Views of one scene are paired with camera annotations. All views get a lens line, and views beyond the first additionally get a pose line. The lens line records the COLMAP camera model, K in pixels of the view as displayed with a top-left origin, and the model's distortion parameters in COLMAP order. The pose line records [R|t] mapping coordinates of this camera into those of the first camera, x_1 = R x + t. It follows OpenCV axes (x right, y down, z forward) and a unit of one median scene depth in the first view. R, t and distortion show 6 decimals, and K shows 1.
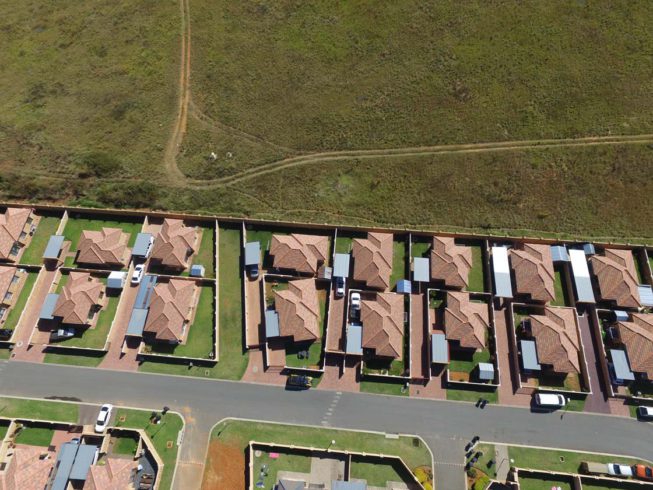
lens RADIAL K [[383.2, 0, 329.5], [0, 383.2, 243.5], [0, 0, 1]] dist [-0.013280, 0.014616]
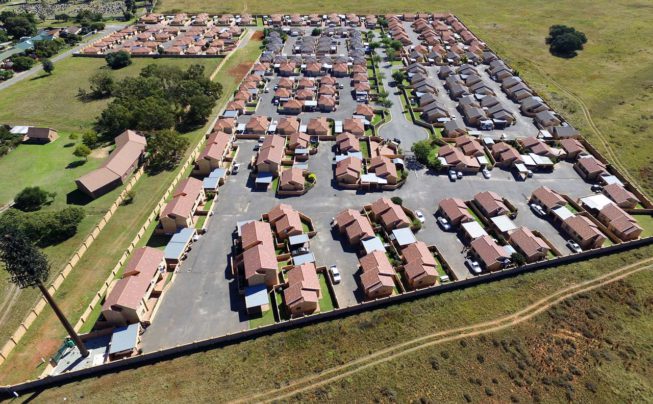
lens RADIAL K [[383.9, 0, 328.4], [0, 383.9, 154.6], [0, 0, 1]] dist [-0.005763, 0.006219]
pose [[0.997862, -0.015084, 0.063585, 0.187351], [0.047194, 0.839368, -0.541511, 3.596811], [-0.045203, 0.543355, 0.838285, -1.710910]]
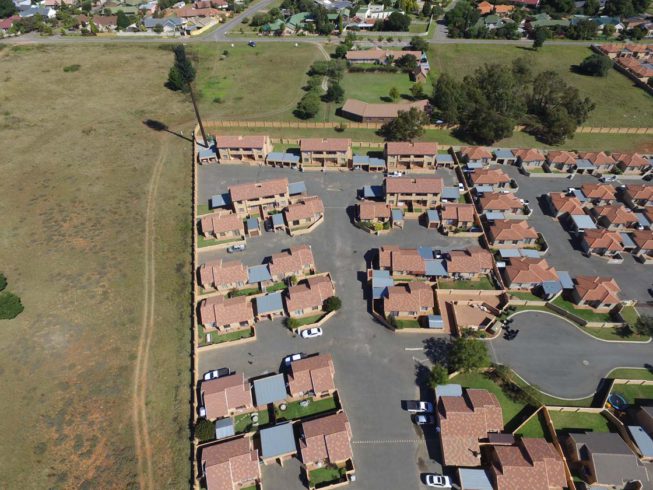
lens RADIAL K [[383.2, 0, 326.1], [0, 383.2, 240.4], [0, 0, 1]] dist [-0.013280, 0.014616]
pose [[0.039235, 0.713116, -0.699948, 1.229338], [-0.907374, 0.318798, 0.273934, 2.569507], [0.418488, 0.624367, 0.659571, -1.209199]]
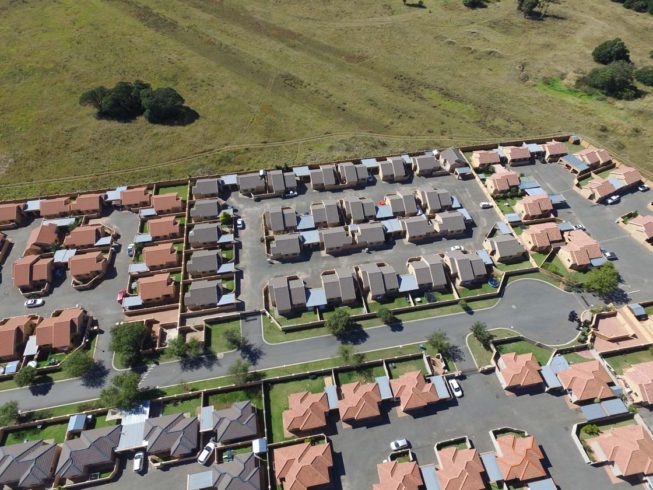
lens RADIAL K [[383.2, 0, 327.1], [0, 383.2, 240.4], [0, 0, 1]] dist [-0.013280, 0.014616]
pose [[-0.262264, -0.723984, 0.638016, 0.233417], [0.883554, 0.085683, 0.460424, 1.070321], [-0.388007, 0.684475, 0.617207, -0.764954]]
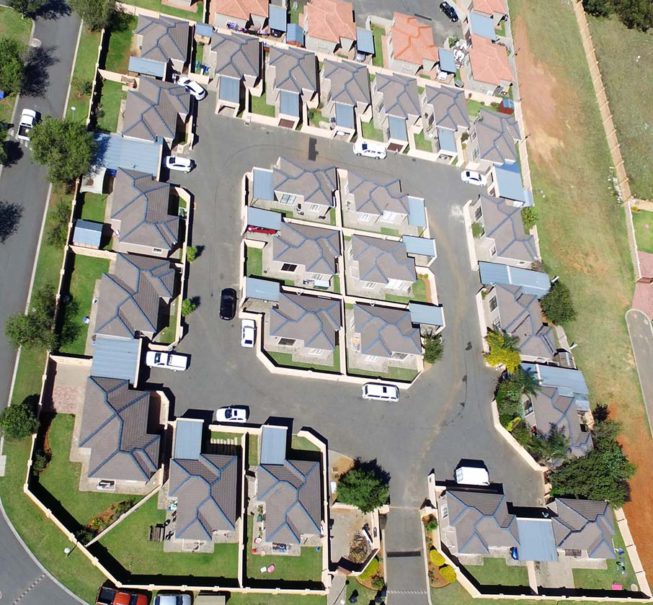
lens RADIAL K [[732.9, 0, 319.3], [0, 732.9, 319.8], [0, 0, 1]] dist [-0.009653, 0.000000]
pose [[-0.949813, -0.046433, -0.309354, 0.751431], [-0.211104, -0.634645, 0.743411, -0.053559], [-0.230848, 0.771407, 0.592992, -0.112705]]
